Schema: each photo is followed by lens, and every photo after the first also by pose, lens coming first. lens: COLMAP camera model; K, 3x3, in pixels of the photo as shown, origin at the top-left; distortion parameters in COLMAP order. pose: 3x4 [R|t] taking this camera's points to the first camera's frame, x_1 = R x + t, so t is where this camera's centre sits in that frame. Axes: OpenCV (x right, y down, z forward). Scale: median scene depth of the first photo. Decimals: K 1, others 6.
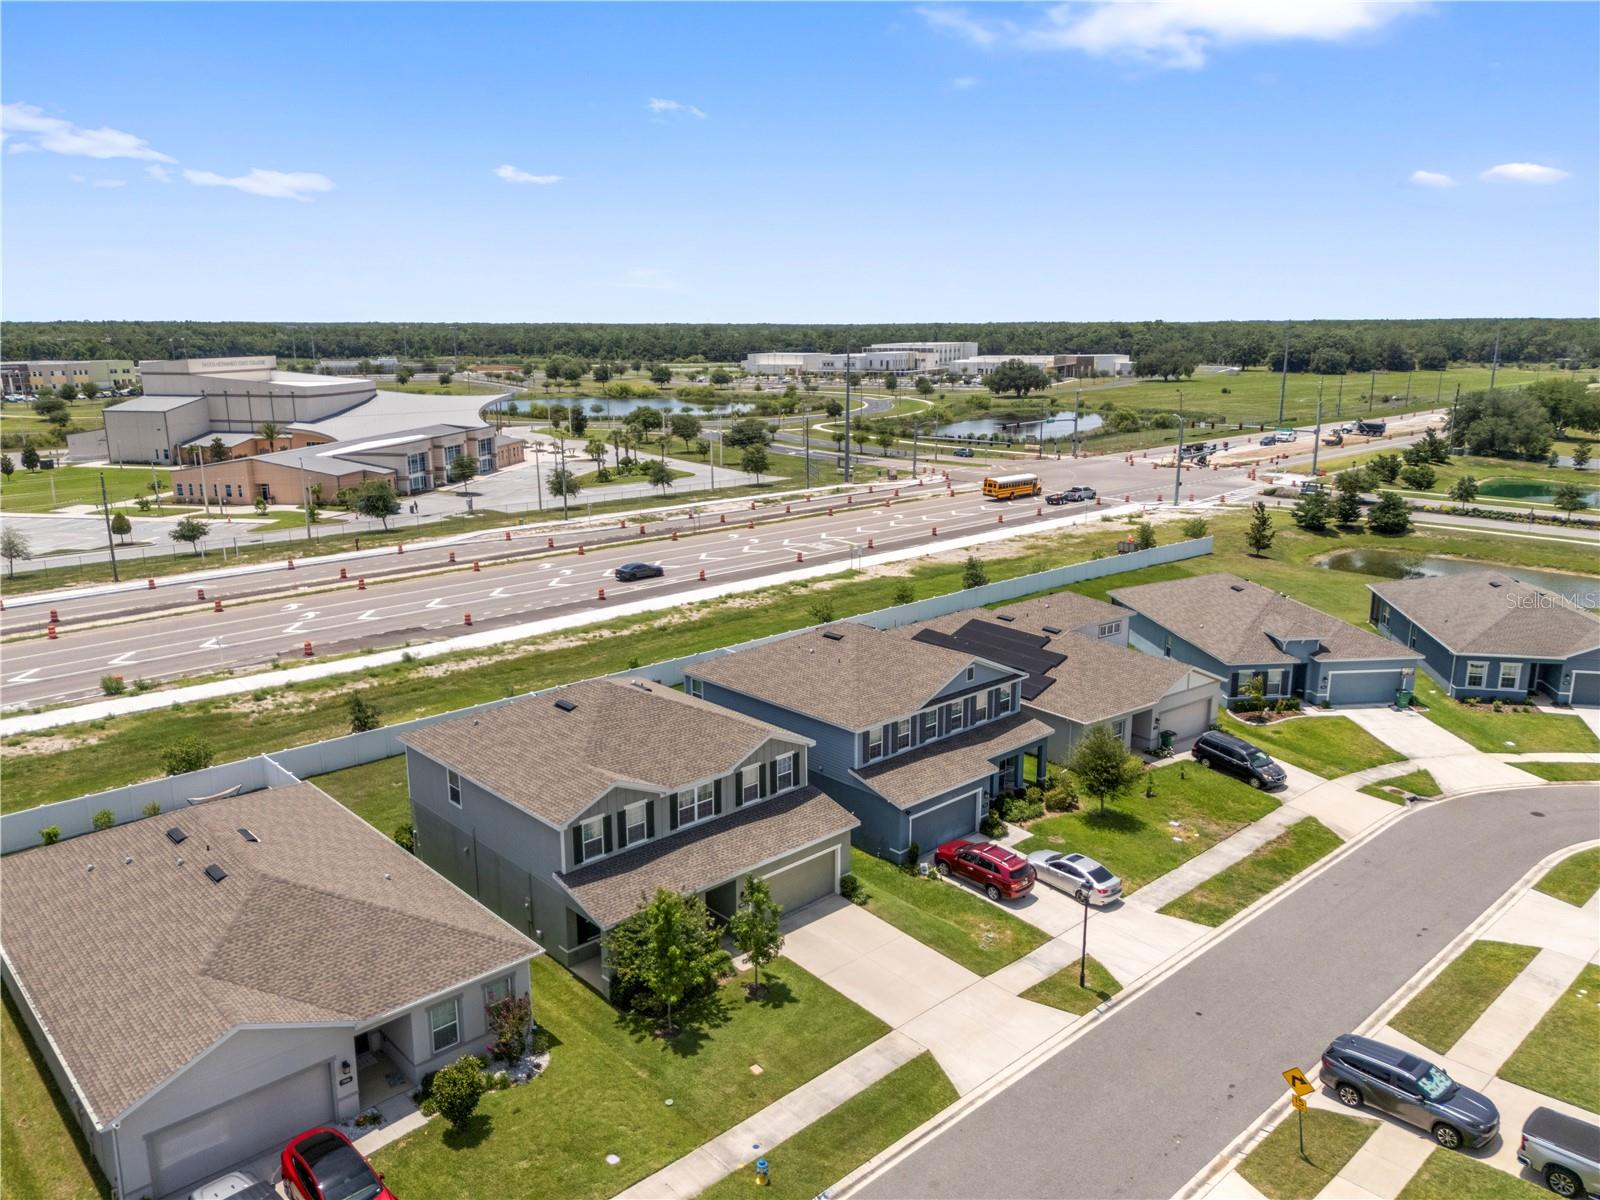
lens RADIAL K [[1178.7, 0, 800.7], [0, 1178.7, 597.9], [0, 0, 1]] dist [0.083534, -0.077648]
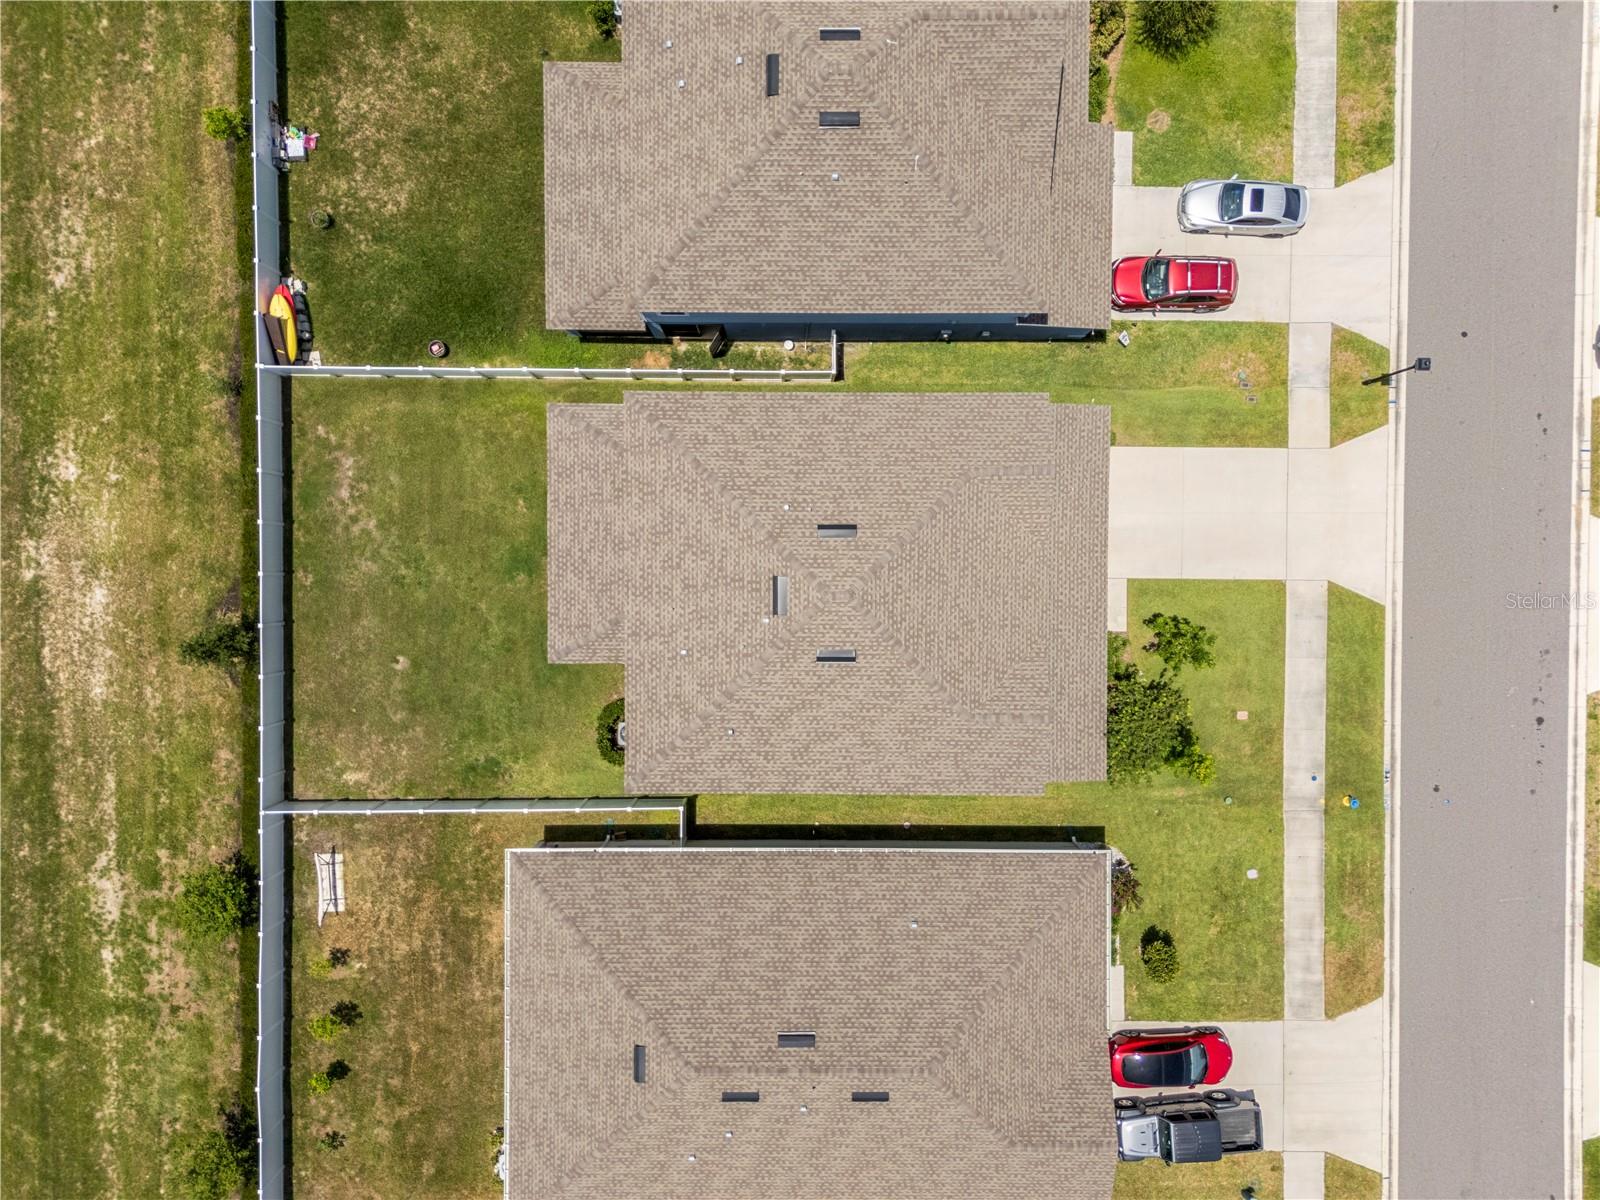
lens RADIAL K [[1178.7, 0, 800.1], [0, 1178.7, 602.0], [0, 0, 1]] dist [0.083534, -0.077648]
pose [[0.684058, -0.729392, -0.007231, -0.185962], [0.154476, 0.135172, 0.978706, -0.616936], [-0.712883, -0.670609, 0.205139, 0.895119]]
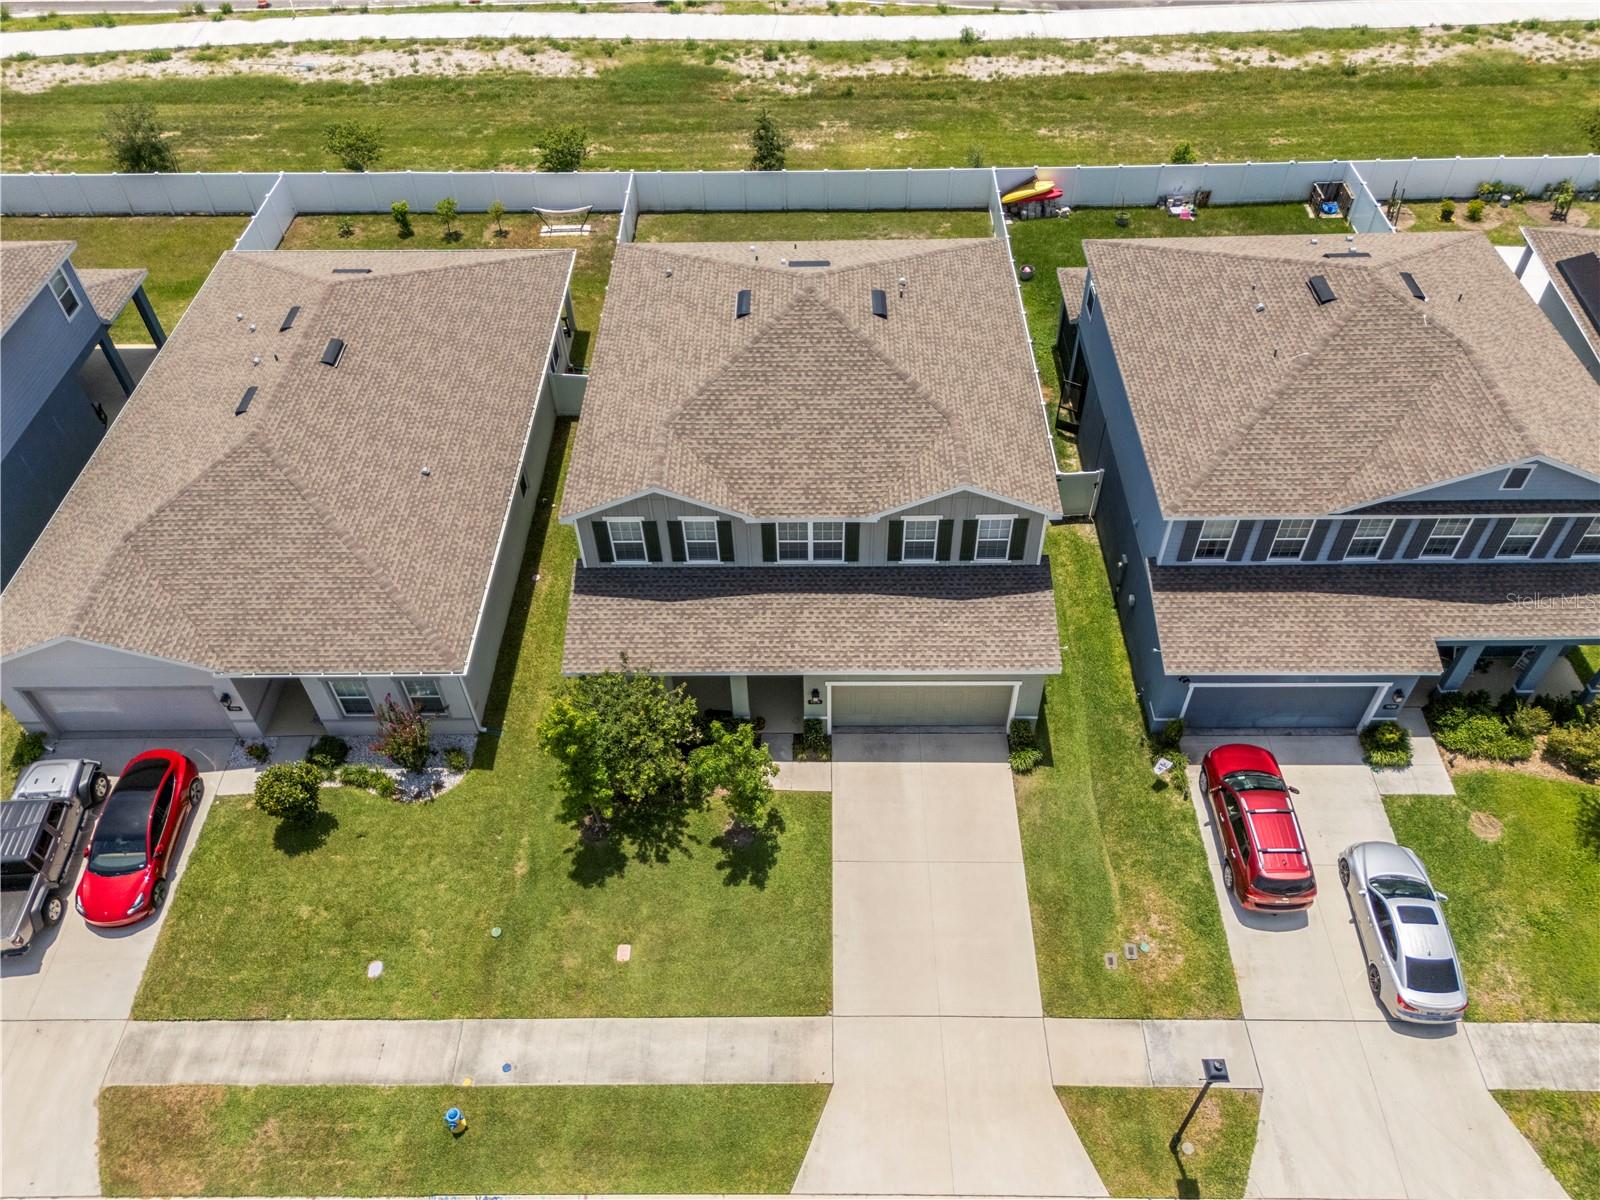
lens RADIAL K [[1178.7, 0, 801.5], [0, 1178.7, 603.7], [0, 0, 1]] dist [0.083534, -0.077648]
pose [[0.726959, 0.491944, -0.479084, 0.225622], [-0.139985, 0.789199, 0.597971, -0.178497], [0.672261, -0.367636, 0.642580, 0.536217]]
